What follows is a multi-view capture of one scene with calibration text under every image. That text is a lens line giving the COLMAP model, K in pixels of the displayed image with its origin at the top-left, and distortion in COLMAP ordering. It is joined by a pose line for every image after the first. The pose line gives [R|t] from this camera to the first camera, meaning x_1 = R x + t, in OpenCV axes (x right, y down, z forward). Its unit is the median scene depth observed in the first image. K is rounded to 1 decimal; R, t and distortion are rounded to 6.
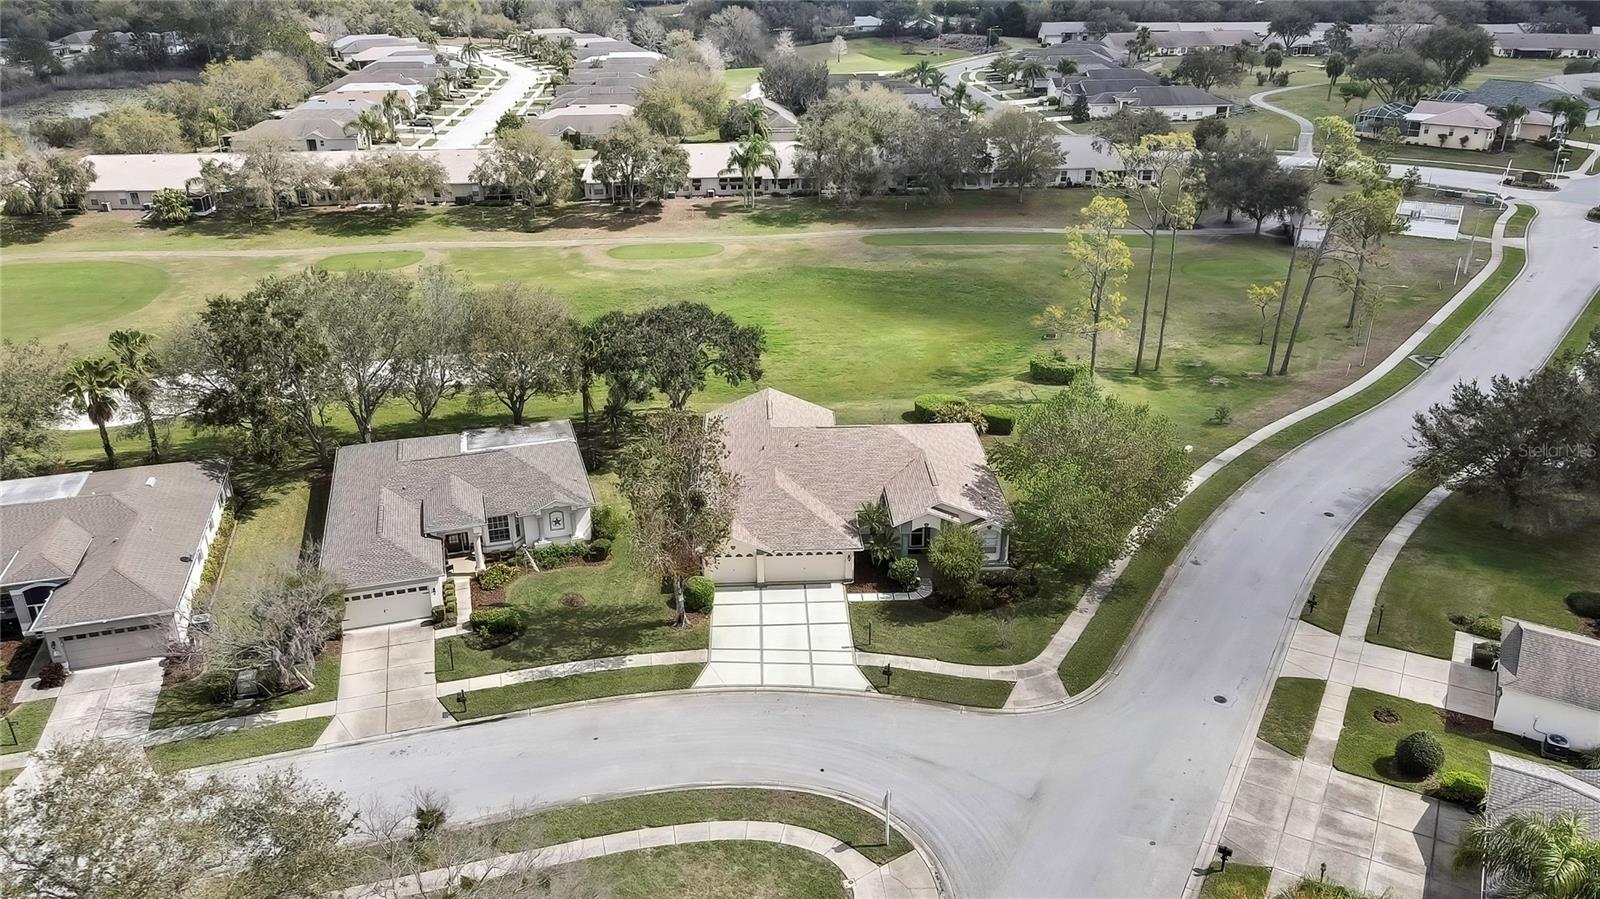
lens RADIAL K [[1184.0, 0, 796.5], [0, 1184.0, 441.0], [0, 0, 1]] dist [0.002915, 0.028621]
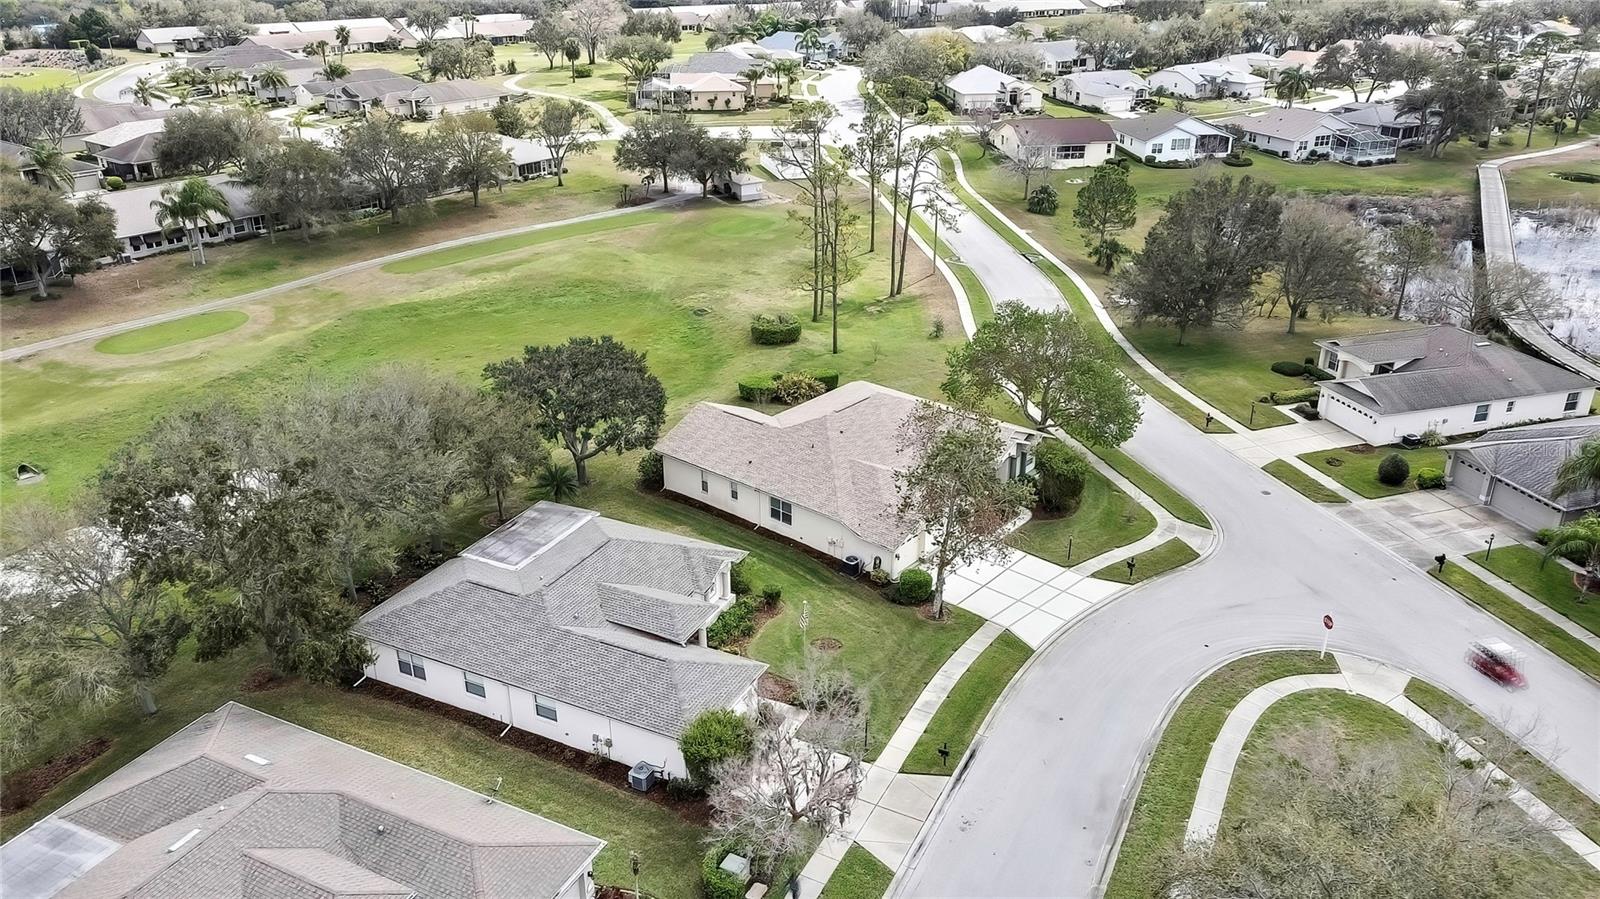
lens RADIAL K [[1184.0, 0, 796.5], [0, 1184.0, 441.0], [0, 0, 1]] dist [0.002915, 0.028621]
pose [[0.683320, -0.292514, 0.668961, -0.652301], [0.292199, 0.949224, 0.116592, -0.109597], [-0.669098, 0.115800, 0.734096, 0.271004]]
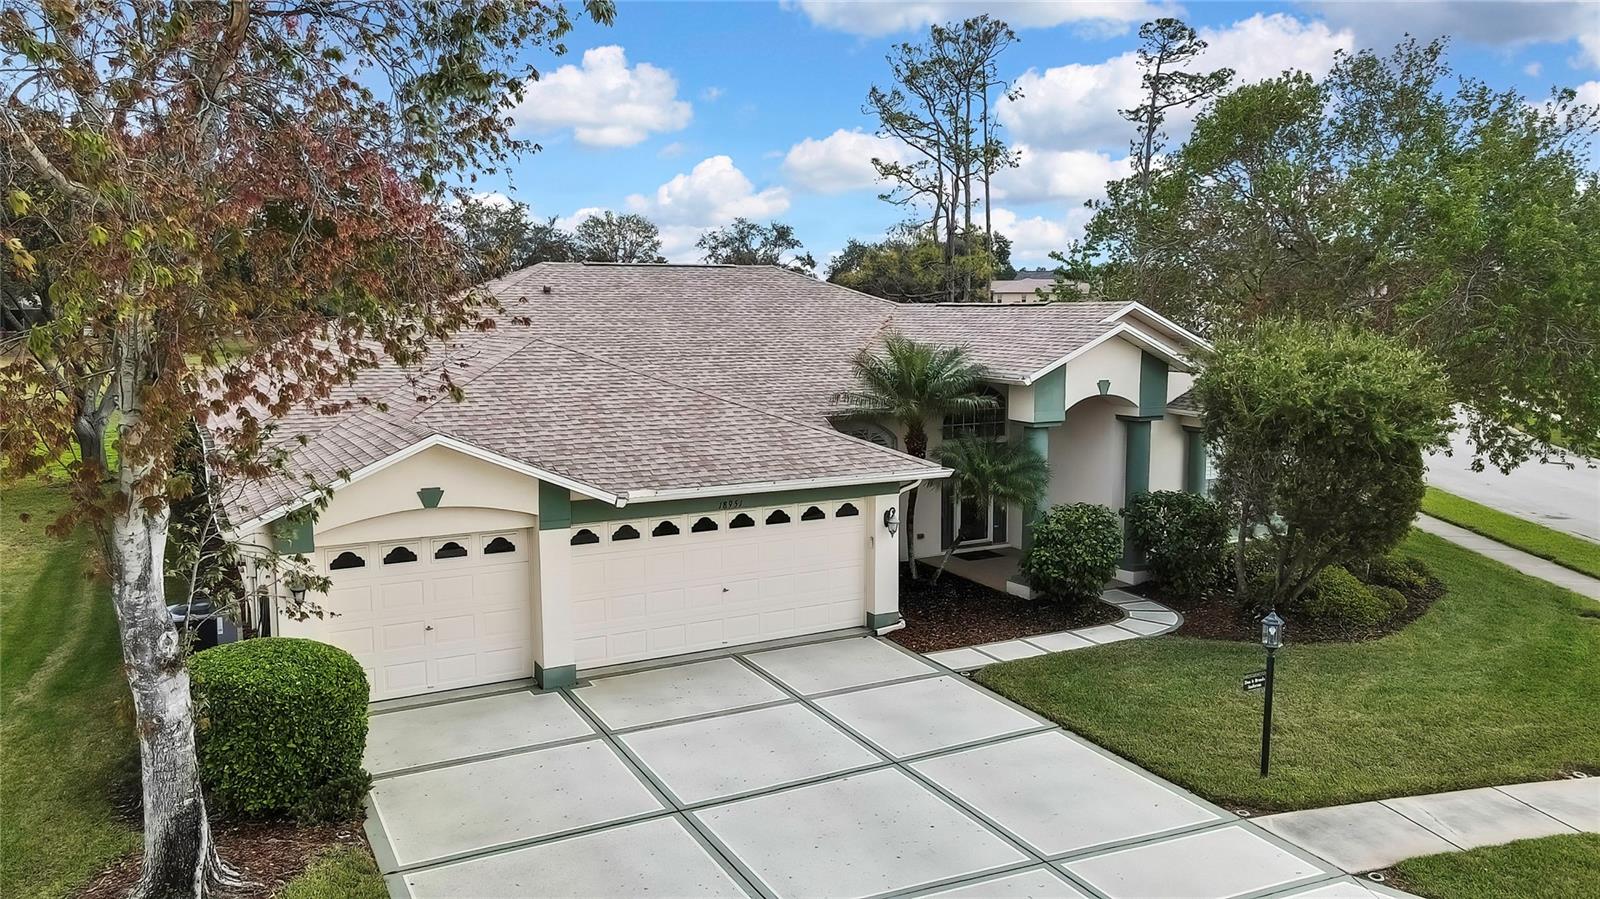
lens RADIAL K [[1184.0, 0, 796.5], [0, 1184.0, 441.0], [0, 0, 1]] dist [0.002915, 0.028621]
pose [[0.895524, -0.044848, 0.442748, -0.074327], [0.170905, 0.953274, -0.249119, 0.122171], [-0.410887, 0.298759, 0.861345, 0.668210]]
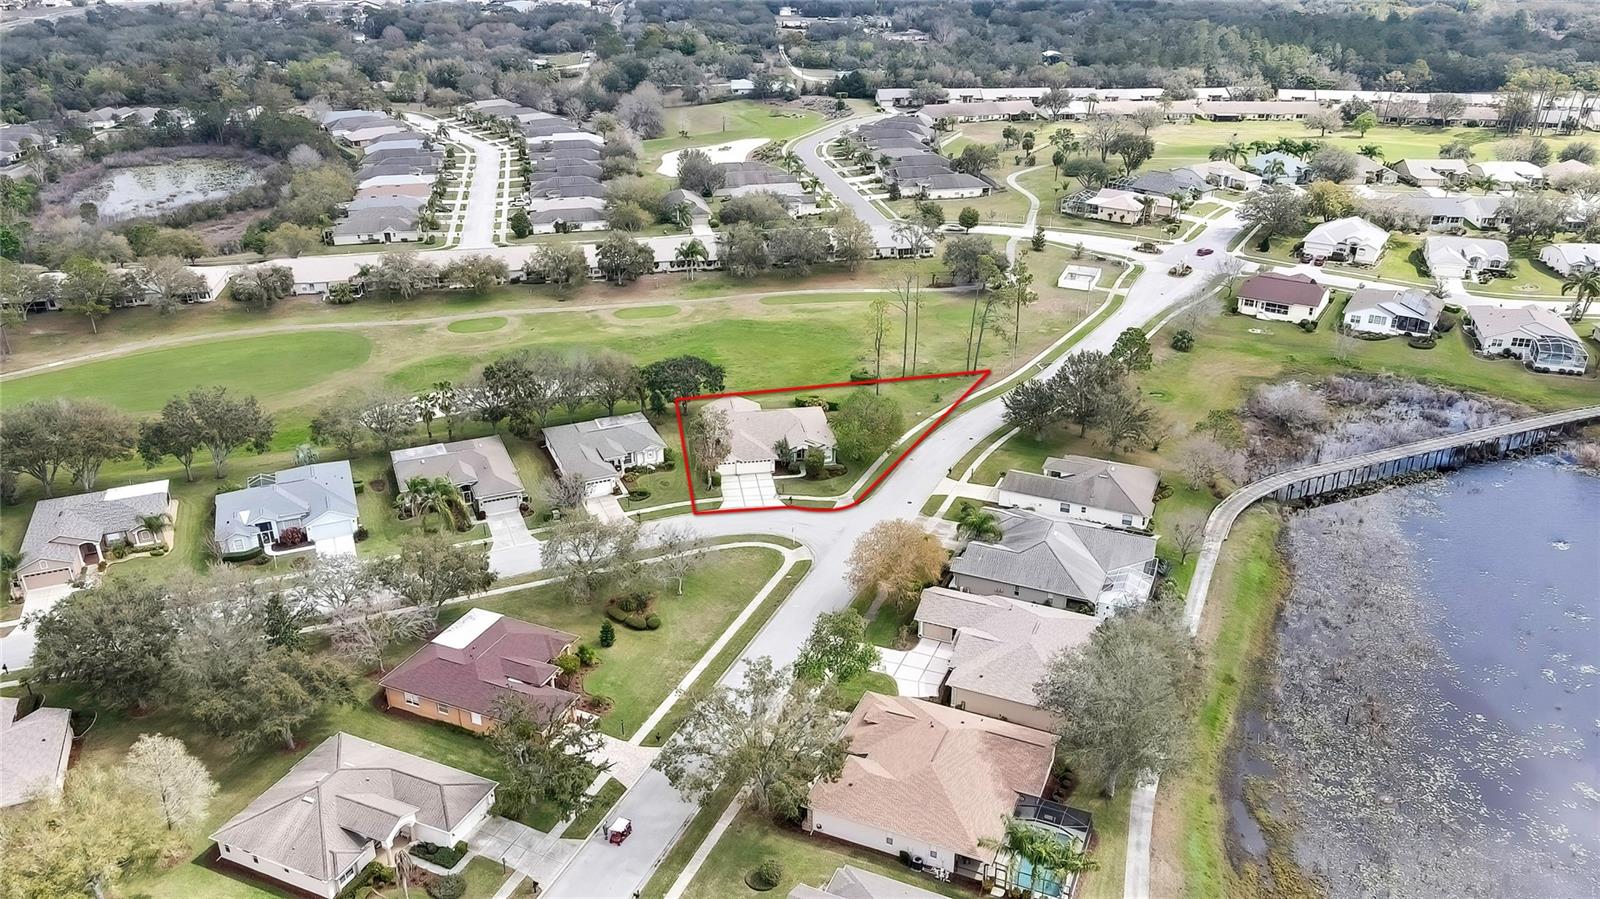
lens RADIAL K [[1184.0, 0, 796.5], [0, 1184.0, 441.0], [0, 0, 1]] dist [0.002915, 0.028621]
pose [[0.993730, -0.044143, 0.102722, -0.139347], [0.042357, 0.998912, 0.019501, 0.005007], [-0.103471, -0.015028, 0.994519, -1.293831]]
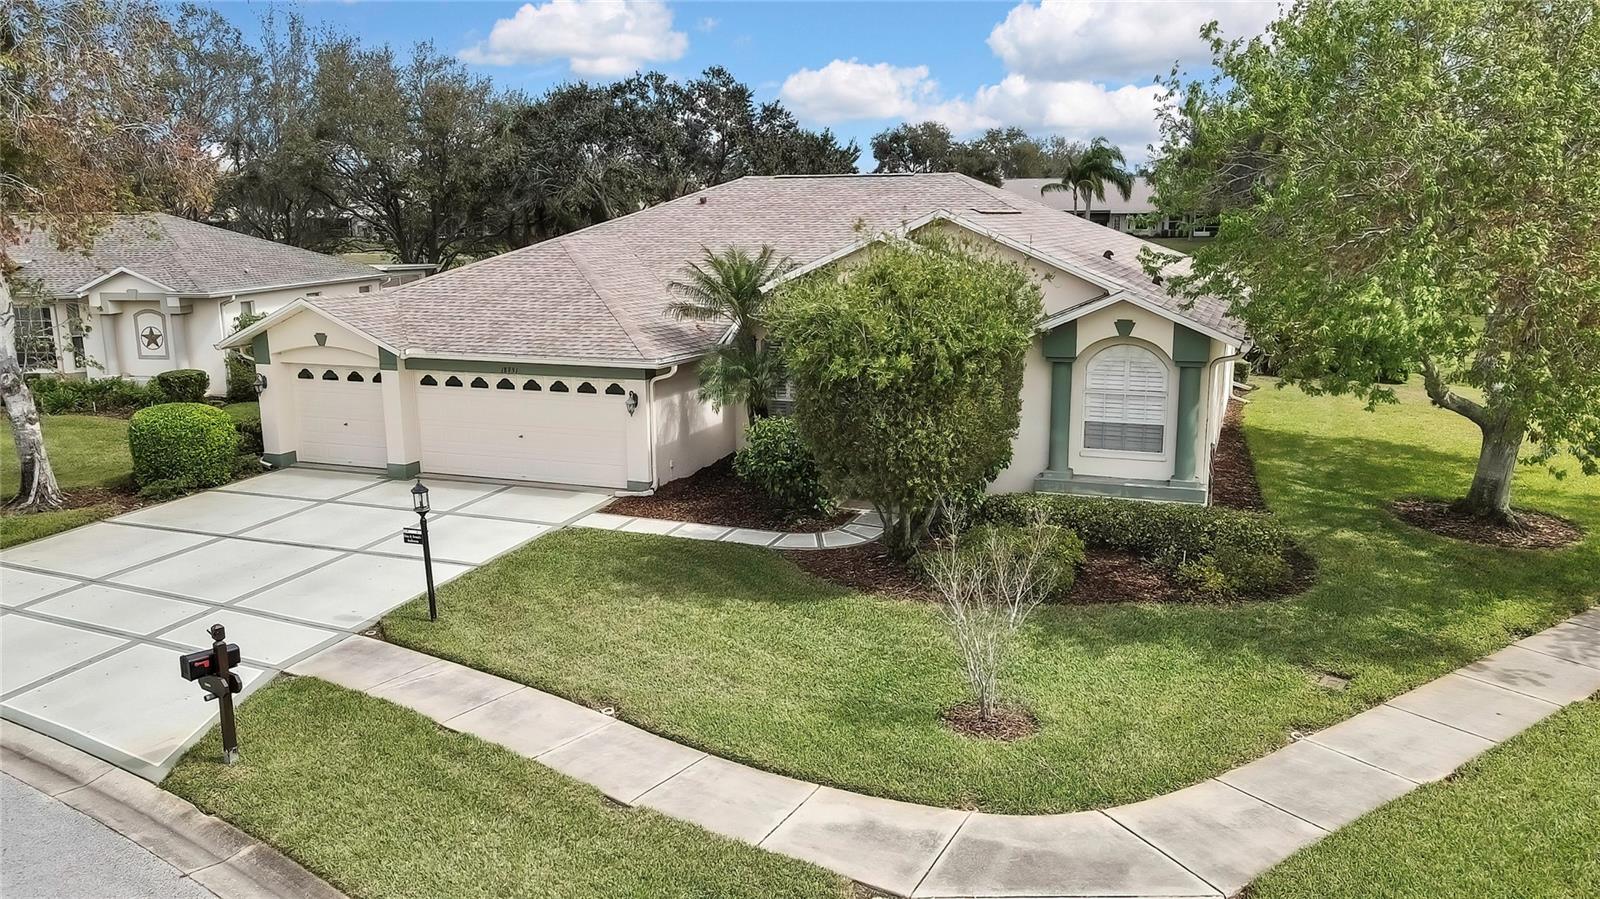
lens RADIAL K [[1184.0, 0, 796.5], [0, 1184.0, 441.0], [0, 0, 1]] dist [0.002915, 0.028621]
pose [[0.916603, 0.075861, -0.392535, 0.172081], [-0.156496, 0.971567, -0.177668, 0.132596], [0.367896, 0.224281, 0.902414, 0.638664]]
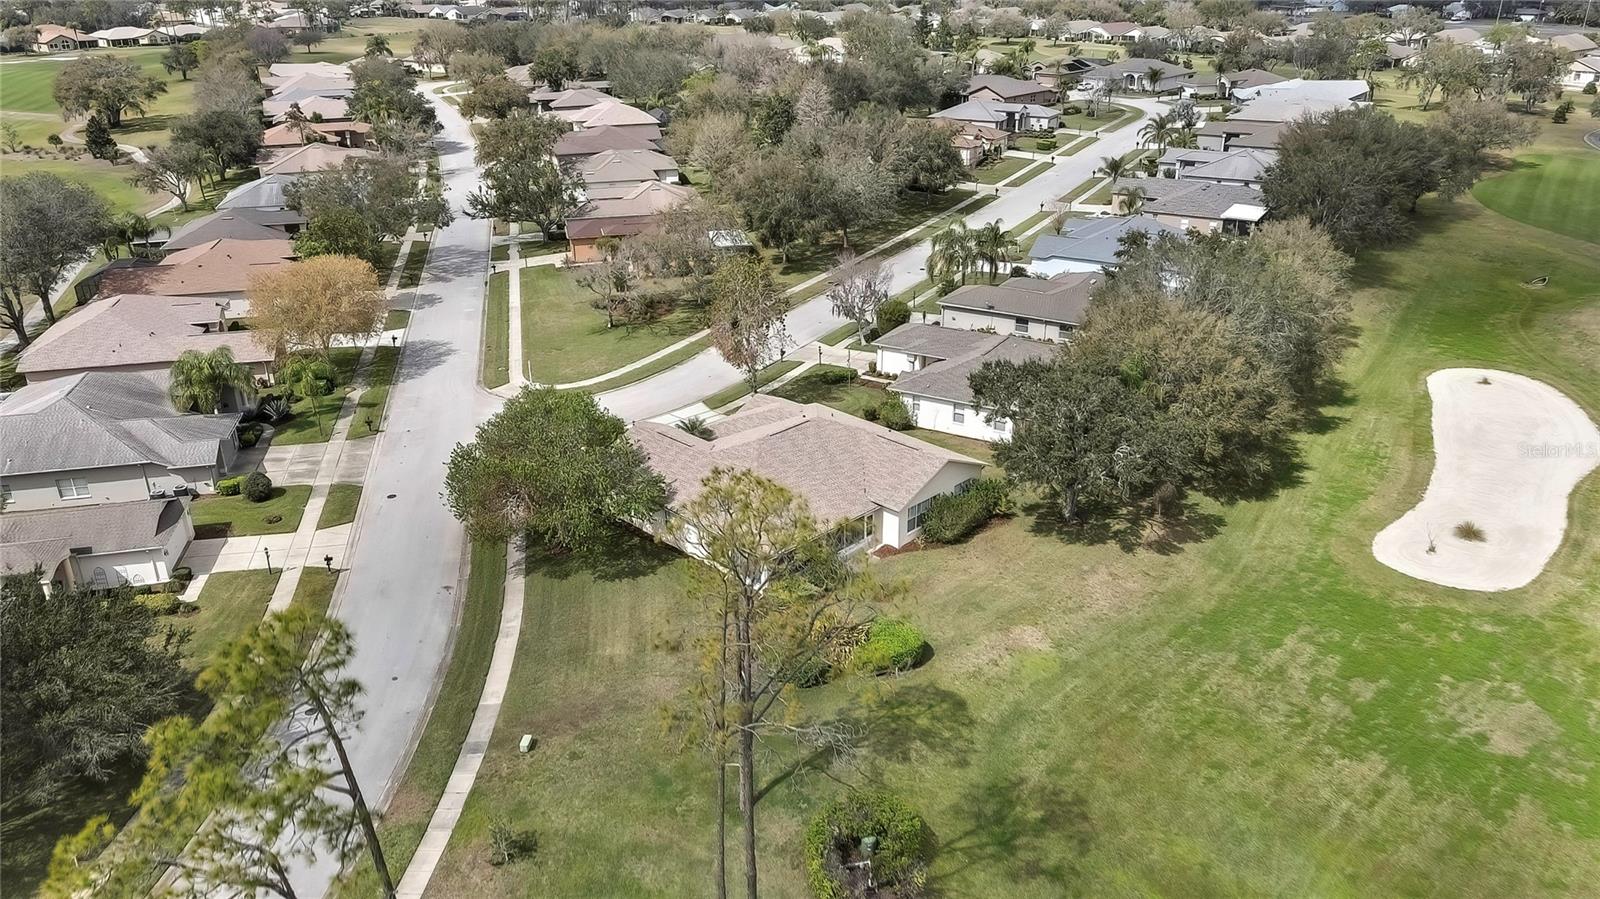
lens RADIAL K [[1184.0, 0, 796.5], [0, 1184.0, 441.0], [0, 0, 1]] dist [0.002915, 0.028621]
pose [[-0.734868, 0.279512, -0.617934, 0.626173], [-0.254213, 0.731176, 0.633054, -0.609724], [0.628765, 0.622298, -0.466262, 1.406036]]
